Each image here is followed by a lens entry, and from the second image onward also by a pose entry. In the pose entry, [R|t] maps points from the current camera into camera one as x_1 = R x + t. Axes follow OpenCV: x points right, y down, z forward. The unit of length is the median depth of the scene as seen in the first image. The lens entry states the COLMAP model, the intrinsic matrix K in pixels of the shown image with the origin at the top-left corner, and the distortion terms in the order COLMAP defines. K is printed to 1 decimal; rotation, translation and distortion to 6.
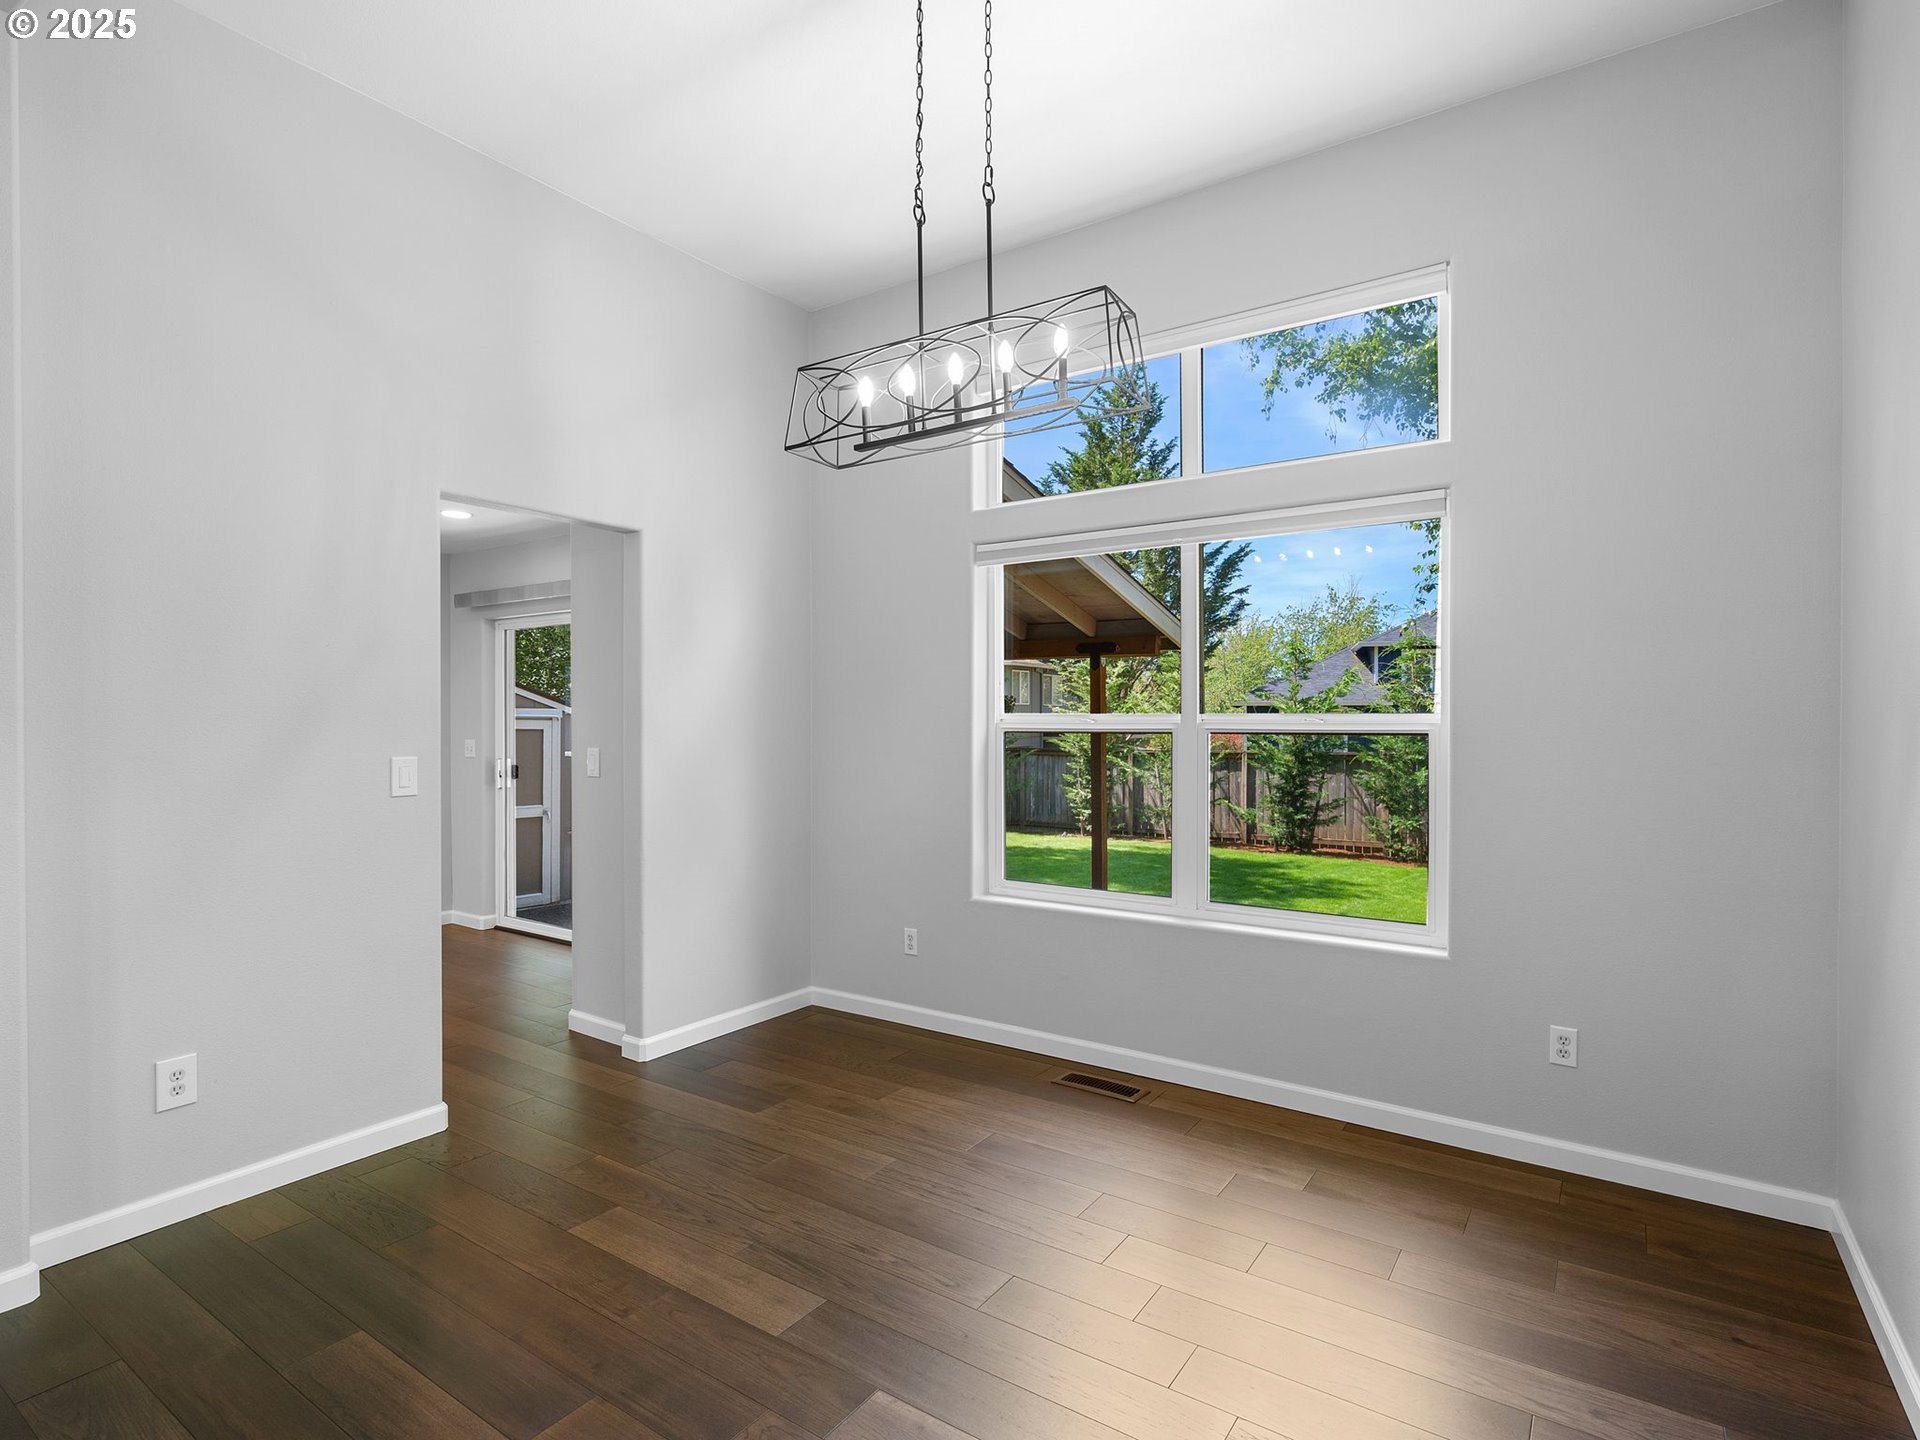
lens RADIAL K [[983.9, 0, 943.6], [0, 983.9, 715.7], [0, 0, 1]] dist [-0.005246, 0.000968]
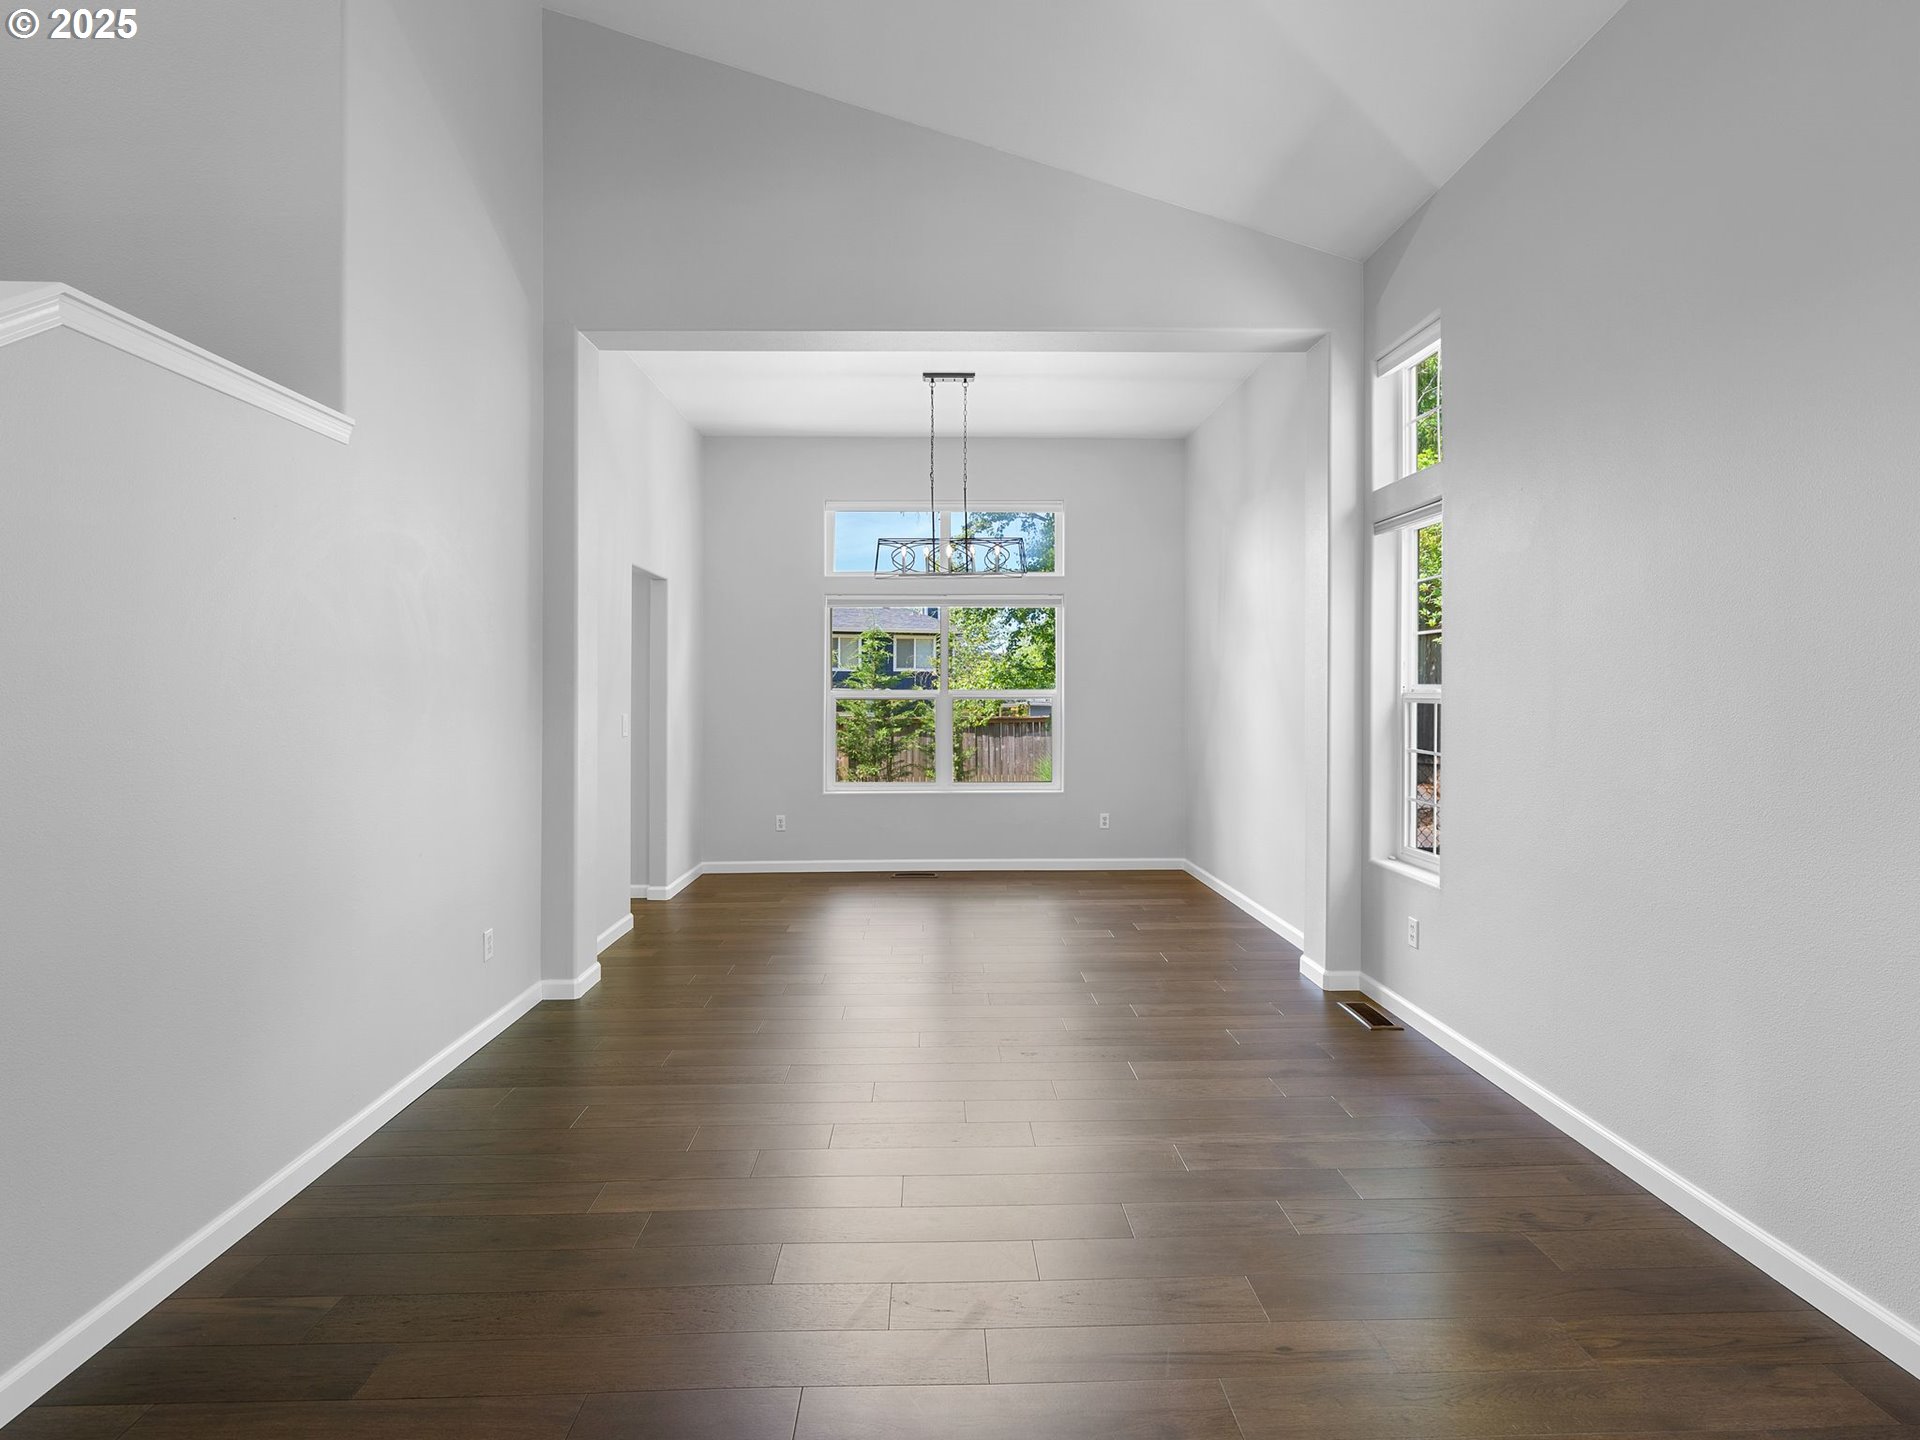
lens RADIAL K [[983.9, 0, 957.1], [0, 983.9, 683.0], [0, 0, 1]] dist [-0.005246, 0.000968]
pose [[0.805214, 0.004799, 0.592964, -1.113272], [-0.000848, 0.999976, -0.006941, -0.001855], [-0.592983, 0.005086, 0.805199, -0.771218]]
